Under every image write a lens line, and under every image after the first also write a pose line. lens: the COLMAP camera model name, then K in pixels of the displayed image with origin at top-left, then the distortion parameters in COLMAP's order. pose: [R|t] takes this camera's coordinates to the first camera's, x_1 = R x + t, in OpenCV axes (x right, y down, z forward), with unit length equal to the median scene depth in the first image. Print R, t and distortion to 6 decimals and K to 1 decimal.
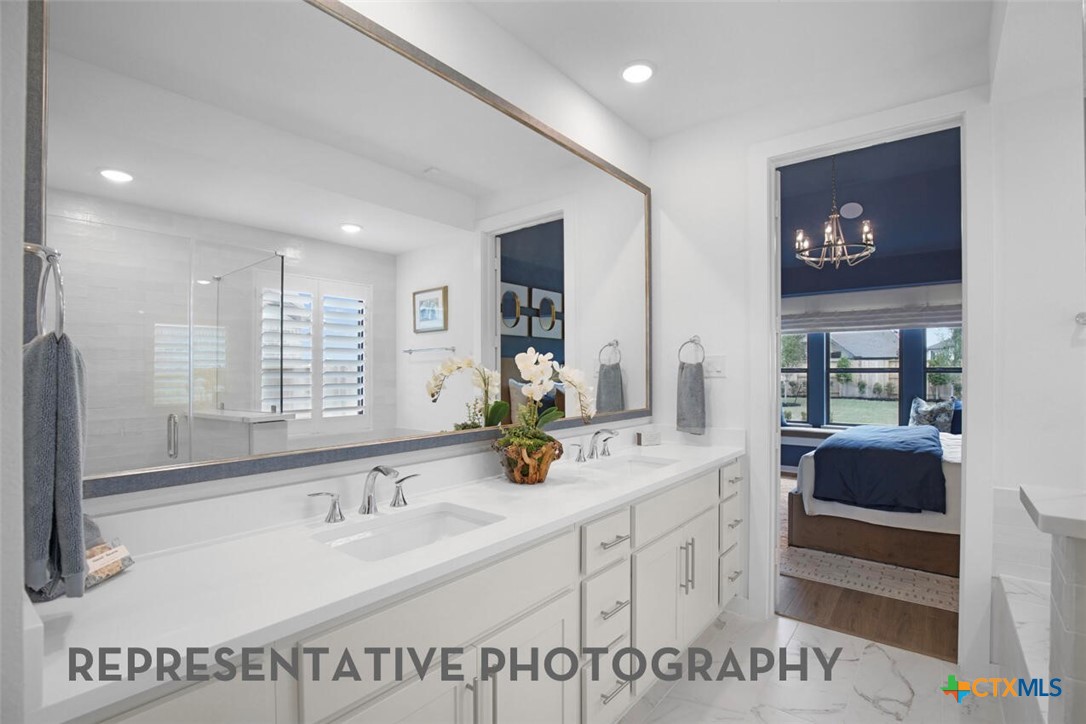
lens RADIAL K [[490.4, 0, 543.0], [0, 490.4, 362.0], [0, 0, 1]] dist [0.000765, 0.000251]
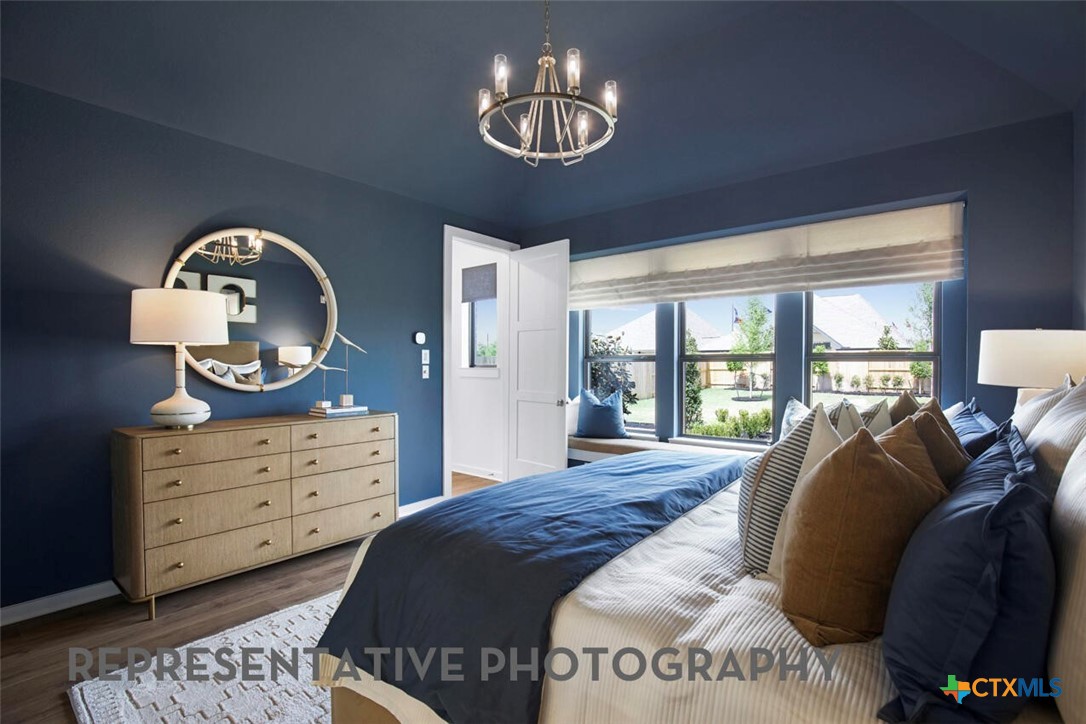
lens RADIAL K [[498.3, 0, 543.0], [0, 498.3, 362.0], [0, 0, 1]] dist [-0.002920, 0.000207]
pose [[0.999955, -0.008768, -0.003665, 0.391384], [0.008804, 0.999911, 0.010065, 0.014357], [0.003576, -0.010097, 0.999943, 0.304670]]
